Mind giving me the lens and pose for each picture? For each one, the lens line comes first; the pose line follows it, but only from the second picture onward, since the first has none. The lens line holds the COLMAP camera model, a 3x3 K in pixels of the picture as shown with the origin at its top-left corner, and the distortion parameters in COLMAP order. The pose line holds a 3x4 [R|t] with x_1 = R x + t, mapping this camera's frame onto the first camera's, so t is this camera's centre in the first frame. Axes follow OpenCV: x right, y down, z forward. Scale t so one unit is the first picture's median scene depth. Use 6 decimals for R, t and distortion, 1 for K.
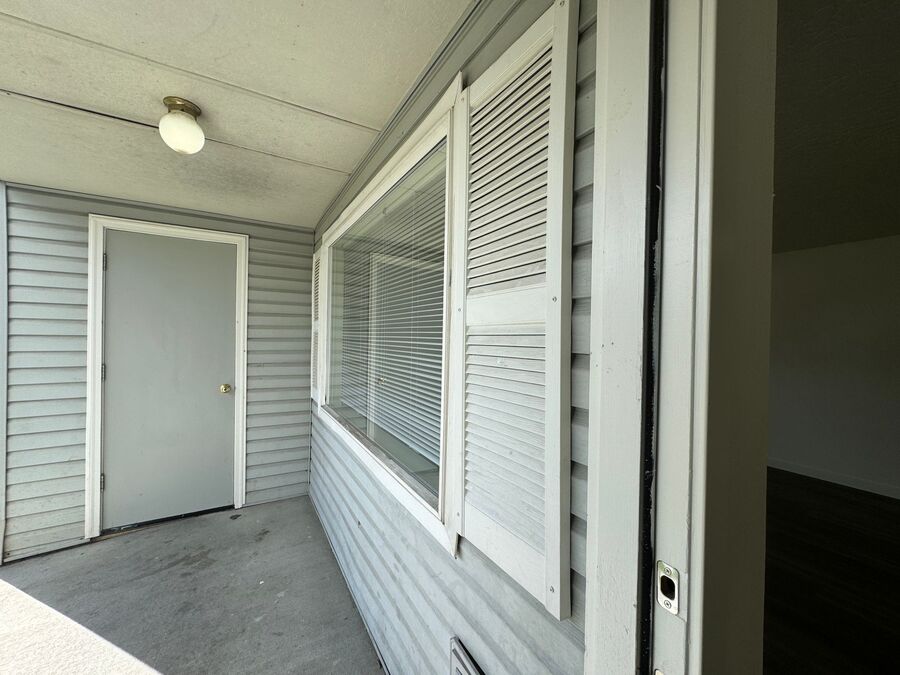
lens RADIAL K [[359.1, 0, 450.0], [0, 359.1, 337.5], [0, 0, 1]] dist [-0.001299, 0.000377]
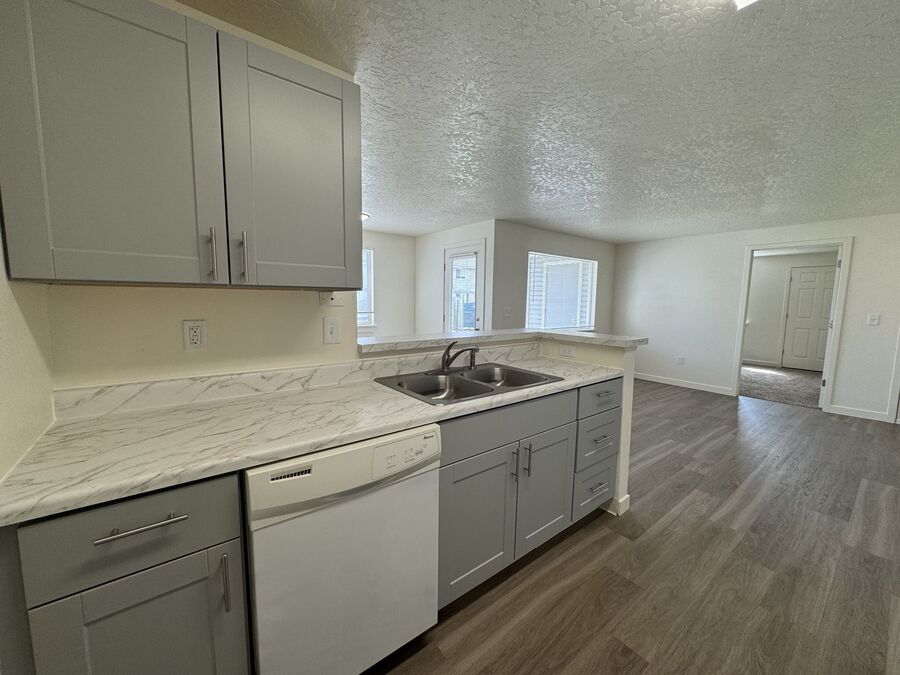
lens RADIAL K [[359.1, 0, 450.0], [0, 359.1, 337.5], [0, 0, 1]] dist [-0.001299, 0.000377]
pose [[0.134222, 0.087736, -0.987060, 2.131724], [-0.017104, 0.996130, 0.086216, 0.067051], [0.990804, 0.005310, 0.135204, -0.267730]]
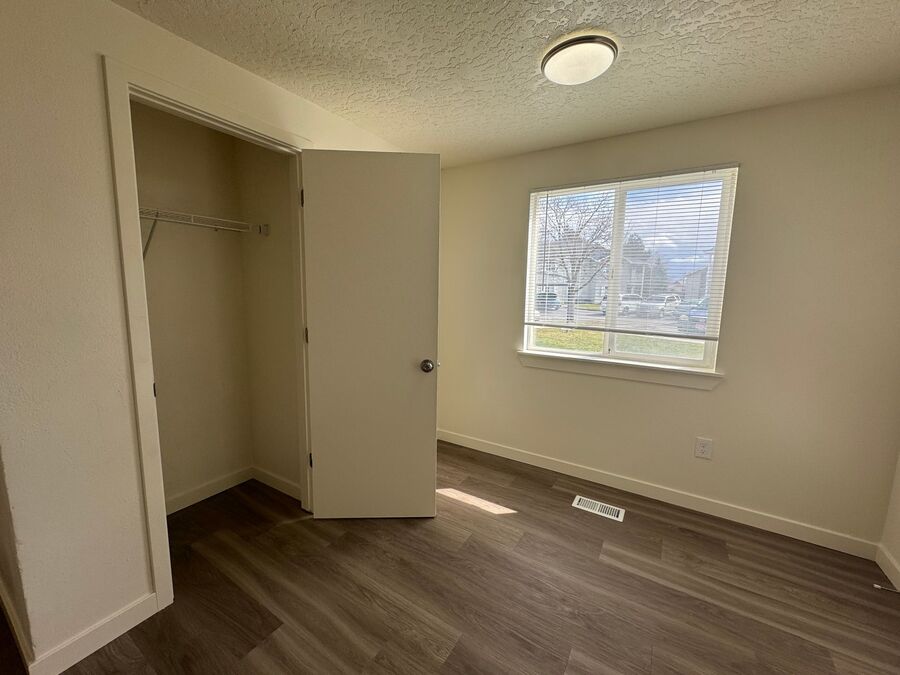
lens RADIAL K [[359.1, 0, 450.0], [0, 359.1, 337.5], [0, 0, 1]] dist [-0.001299, 0.000377]
pose [[-0.885167, 0.025397, -0.464580, 0.697480], [-0.037897, 0.991256, 0.126394, 0.023945], [0.463728, 0.129486, -0.876464, 0.022177]]
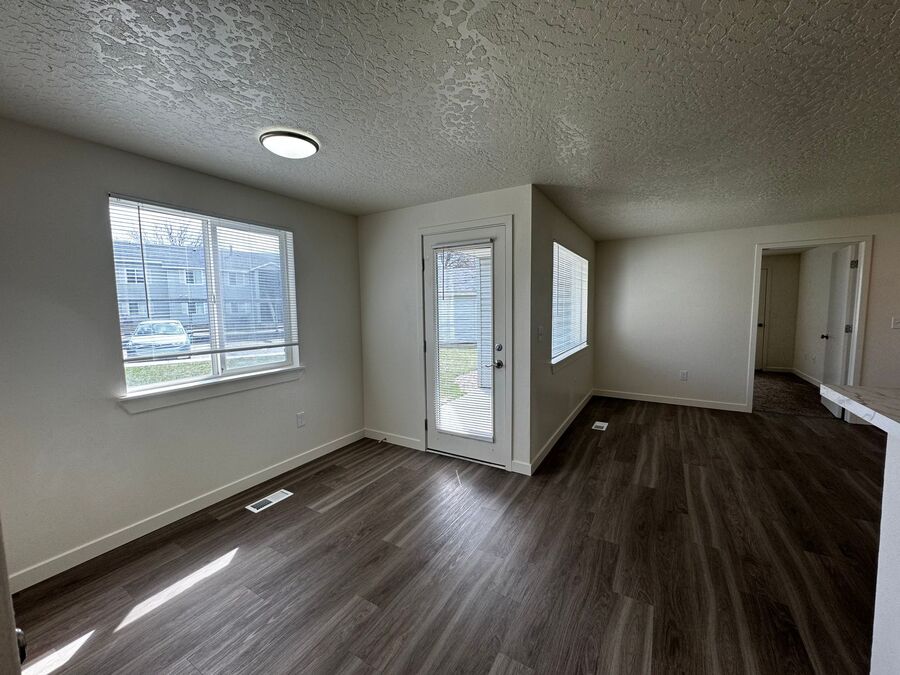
lens RADIAL K [[359.1, 0, 450.0], [0, 359.1, 337.5], [0, 0, 1]] dist [-0.001299, 0.000377]
pose [[0.482290, 0.048321, -0.874678, 1.130056], [0.019568, 0.997634, 0.065904, 0.014366], [0.875793, -0.048901, 0.480203, -0.593567]]
